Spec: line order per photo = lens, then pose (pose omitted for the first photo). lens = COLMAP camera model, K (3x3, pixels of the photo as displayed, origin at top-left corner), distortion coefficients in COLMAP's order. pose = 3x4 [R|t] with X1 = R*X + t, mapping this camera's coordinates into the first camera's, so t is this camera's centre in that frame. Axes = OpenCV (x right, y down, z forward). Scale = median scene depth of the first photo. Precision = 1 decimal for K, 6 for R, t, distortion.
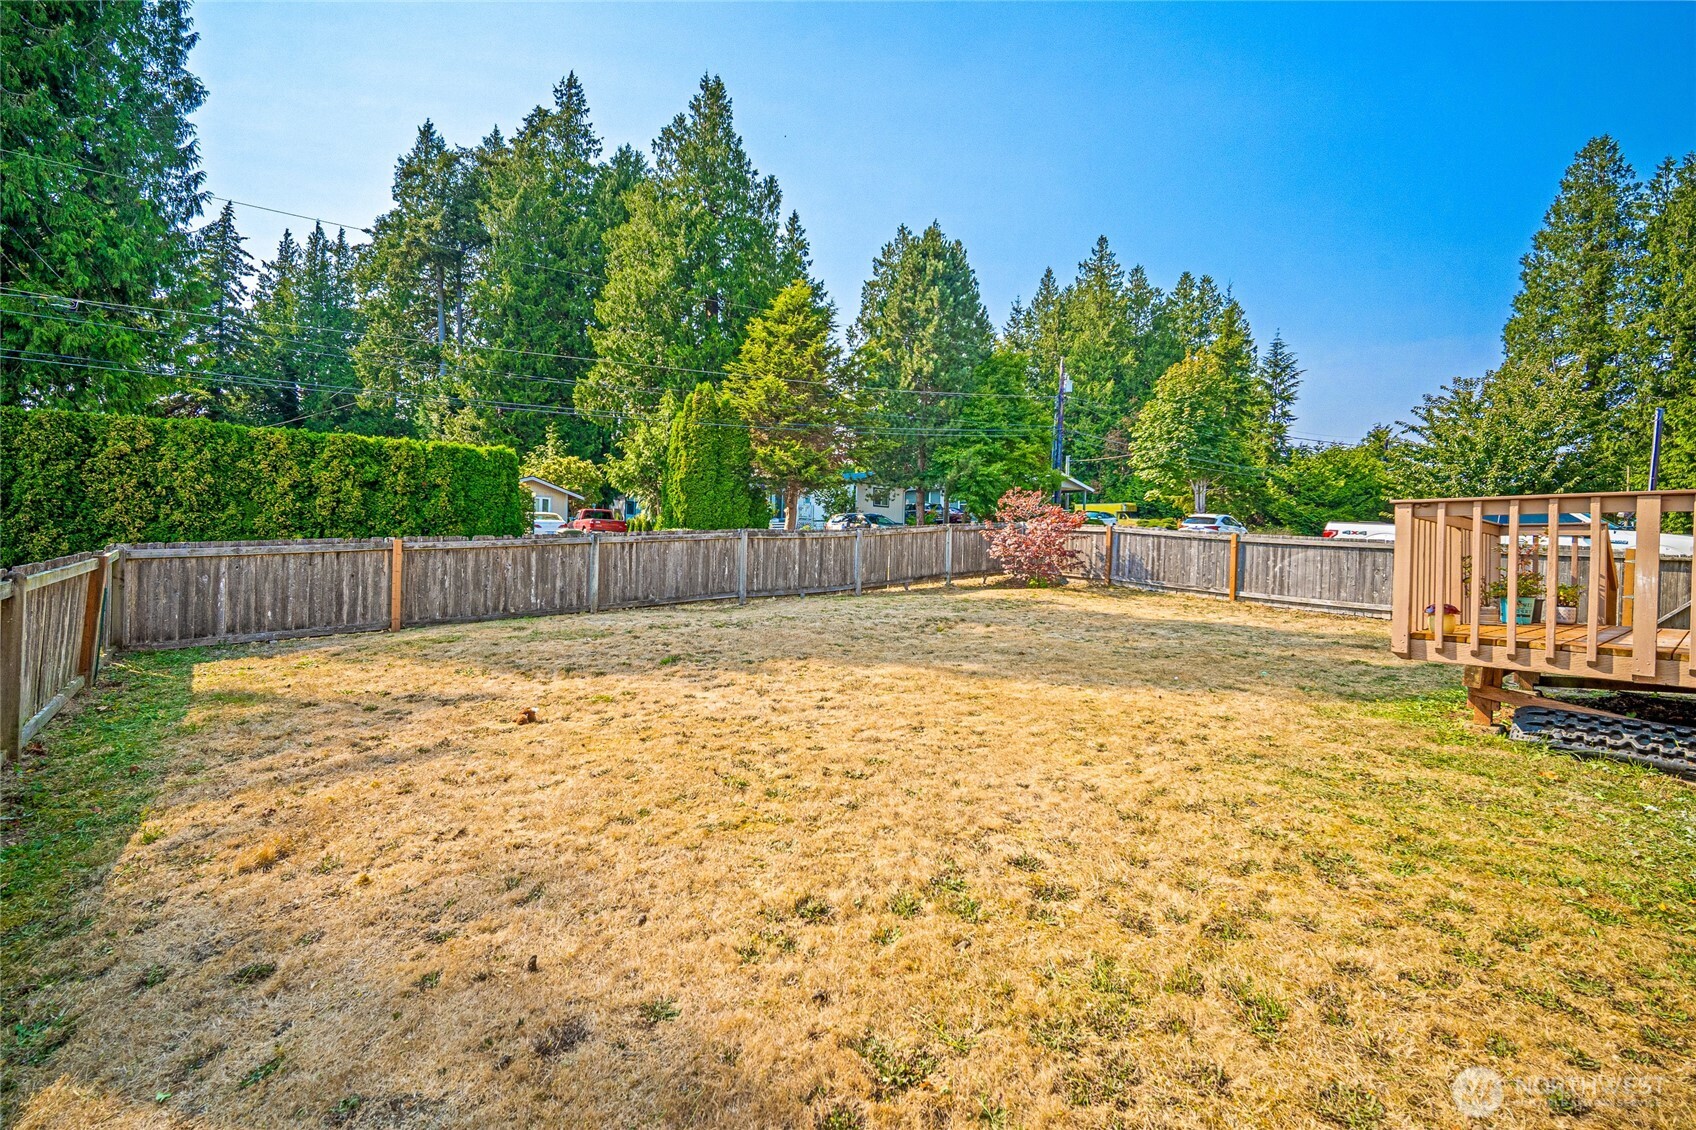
lens RADIAL K [[742.6, 0, 810.8], [0, 742.6, 561.1], [0, 0, 1]] dist [-0.015682, 0.005717]
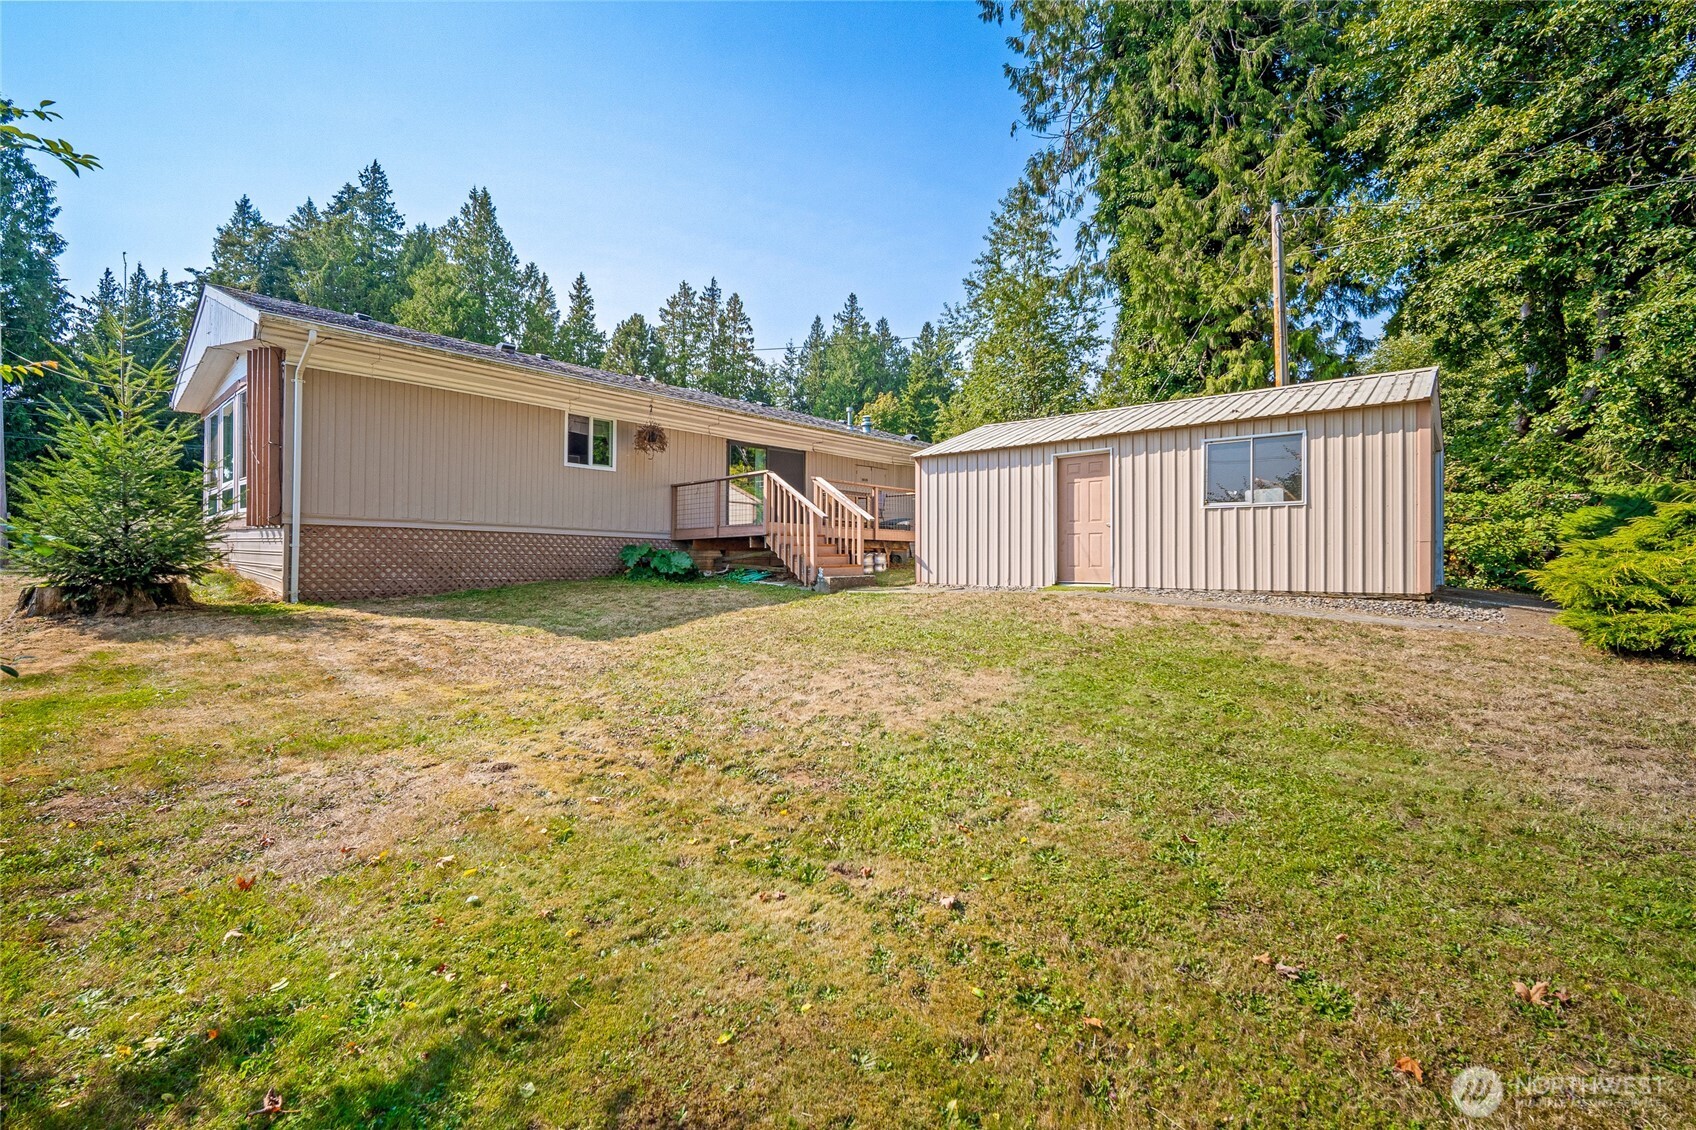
lens RADIAL K [[742.6, 0, 837.0], [0, 742.6, 560.7], [0, 0, 1]] dist [-0.015682, 0.005717]
pose [[0.984616, -0.023752, 0.173111, 0.203353], [0.025773, 0.999623, -0.009437, 0.033521], [-0.172822, 0.013753, 0.984857, -0.330301]]
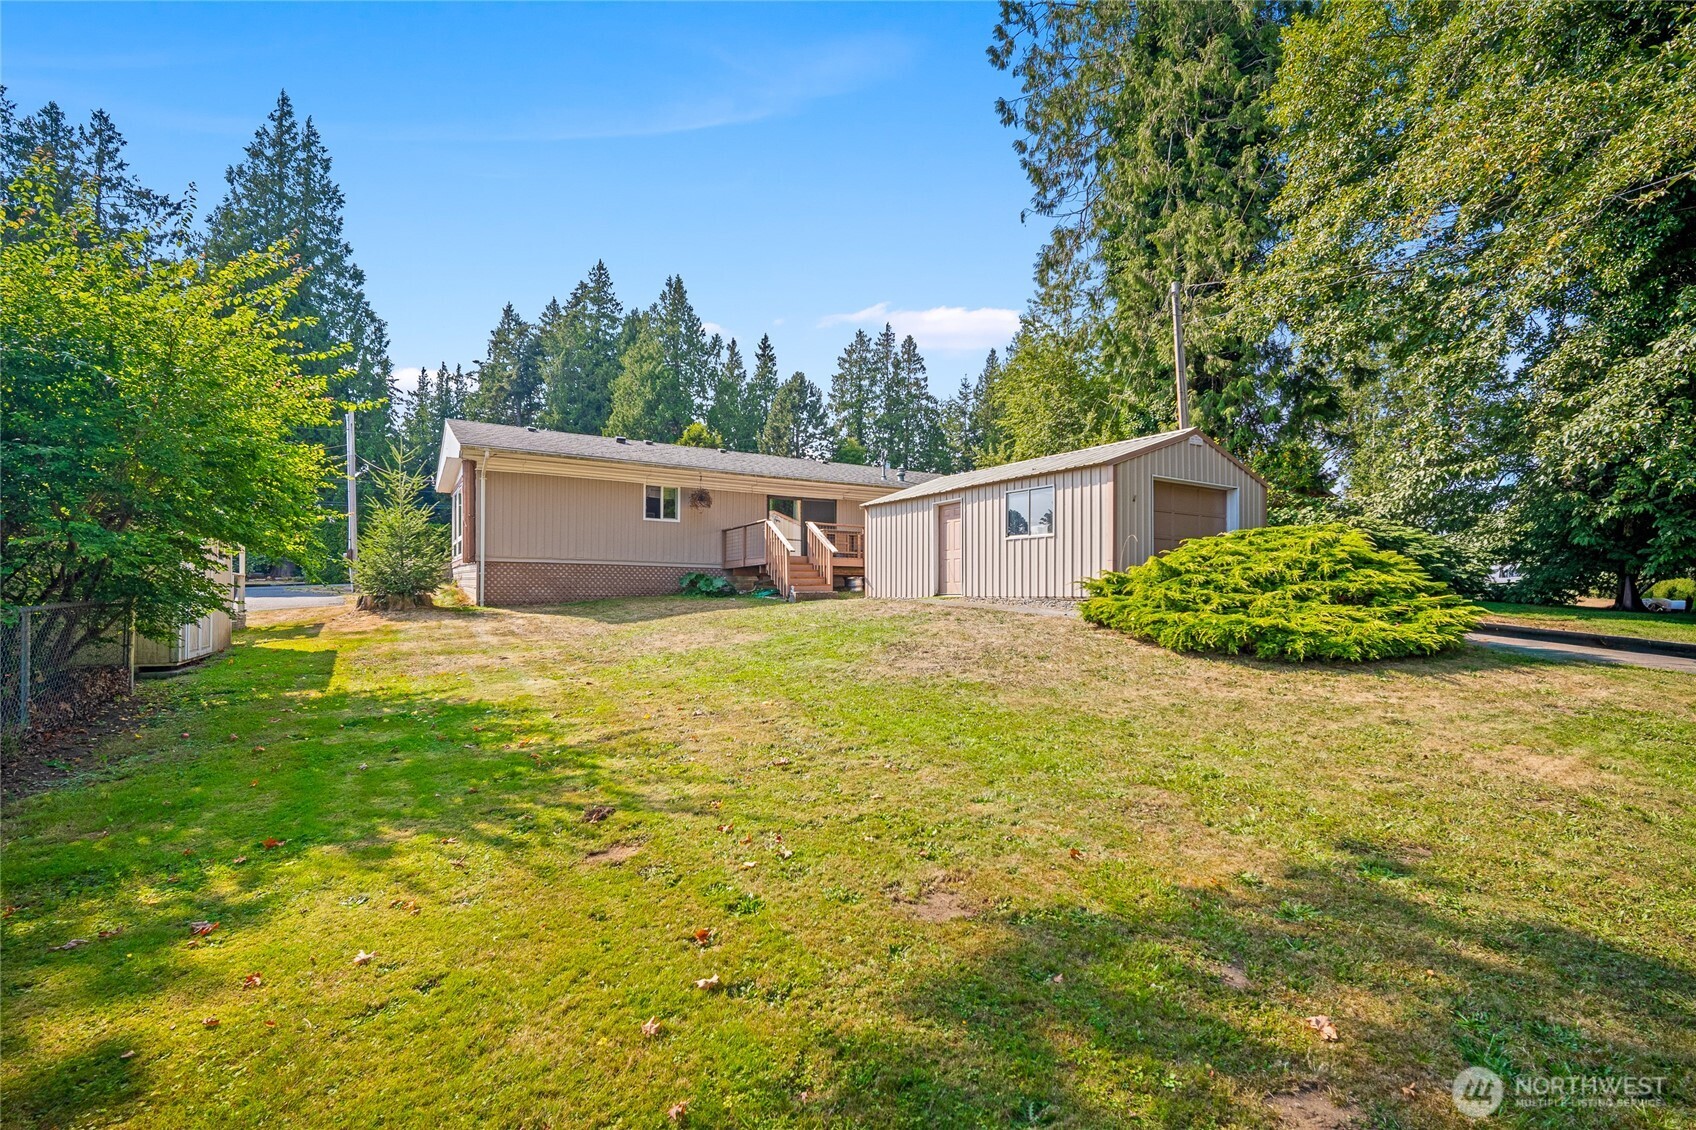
lens RADIAL K [[742.6, 0, 846.5], [0, 742.6, 613.4], [0, 0, 1]] dist [-0.015682, 0.005717]
pose [[0.994563, -0.026034, -0.100825, 0.299060], [0.027488, 0.999537, 0.013061, 0.042708], [0.100439, -0.015762, 0.994818, -0.439320]]
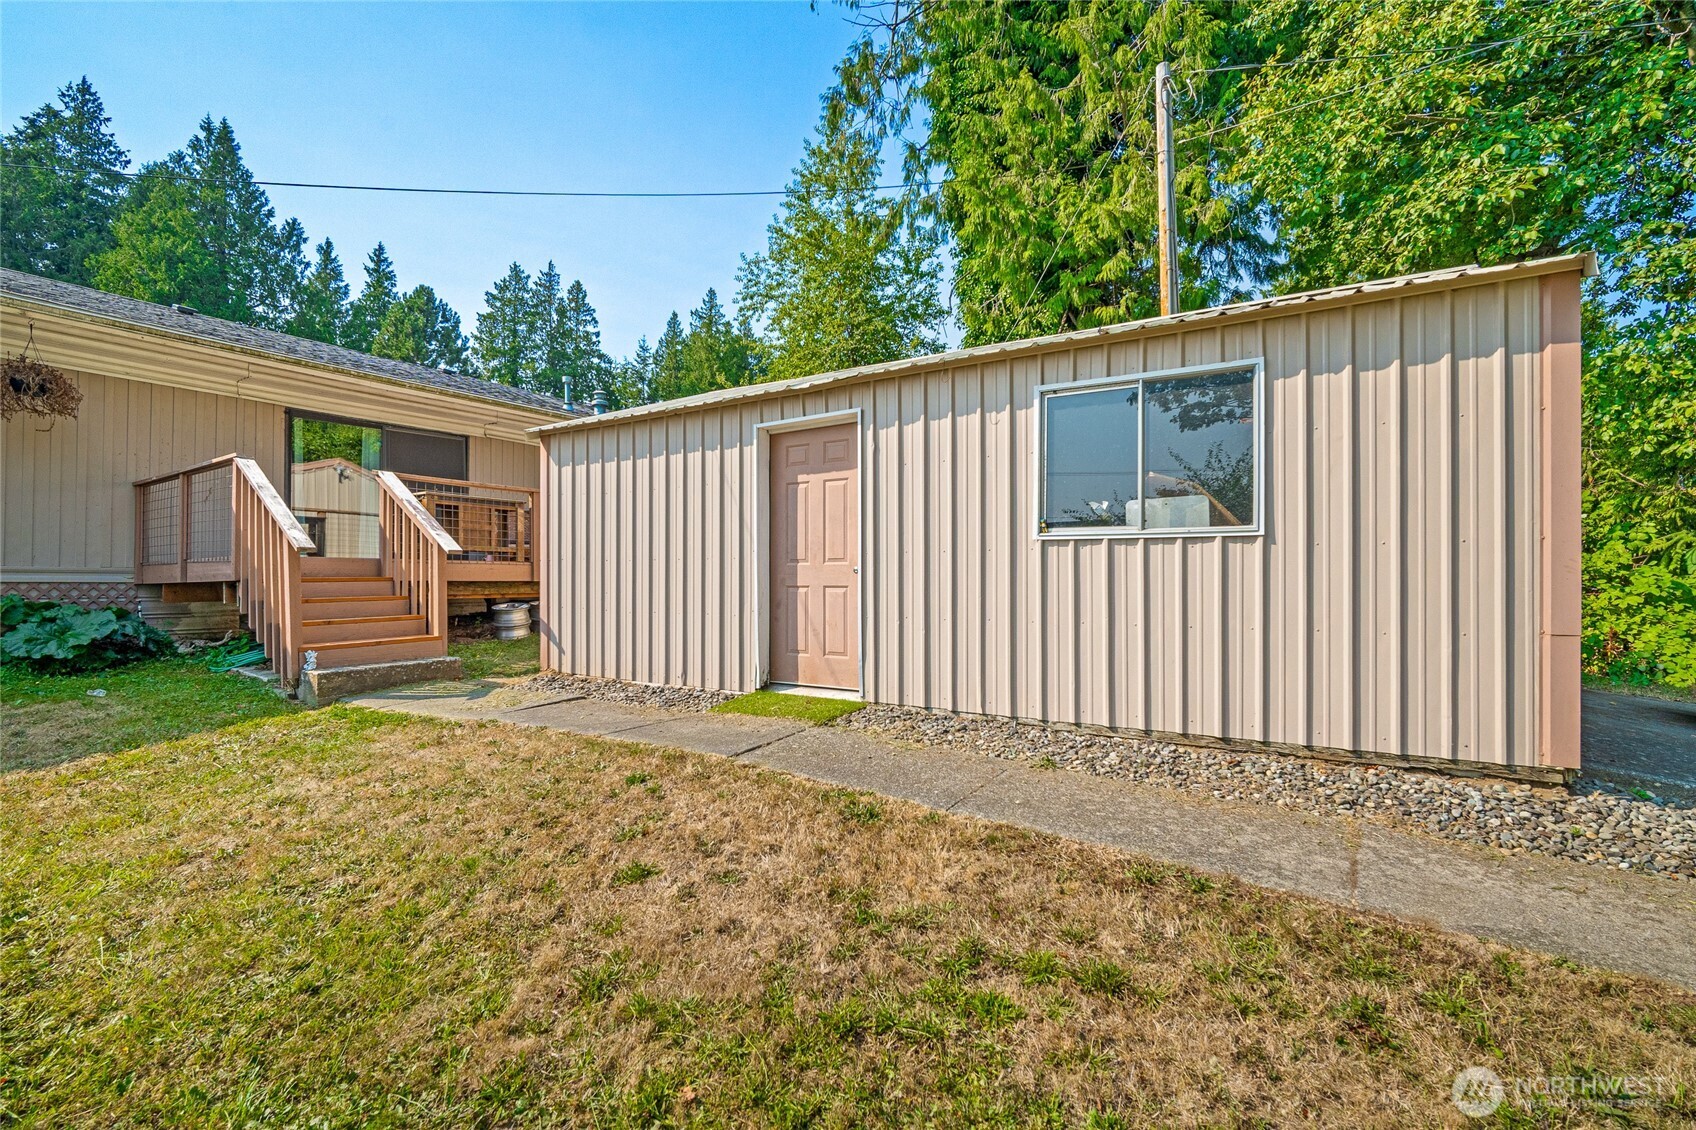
lens RADIAL K [[742.6, 0, 833.3], [0, 742.6, 587.2], [0, 0, 1]] dist [-0.015682, 0.005717]
pose [[0.947590, -0.032006, 0.317881, 0.280530], [0.029492, 0.999484, 0.012719, 0.024268], [-0.318124, -0.002678, 0.948045, -0.231696]]
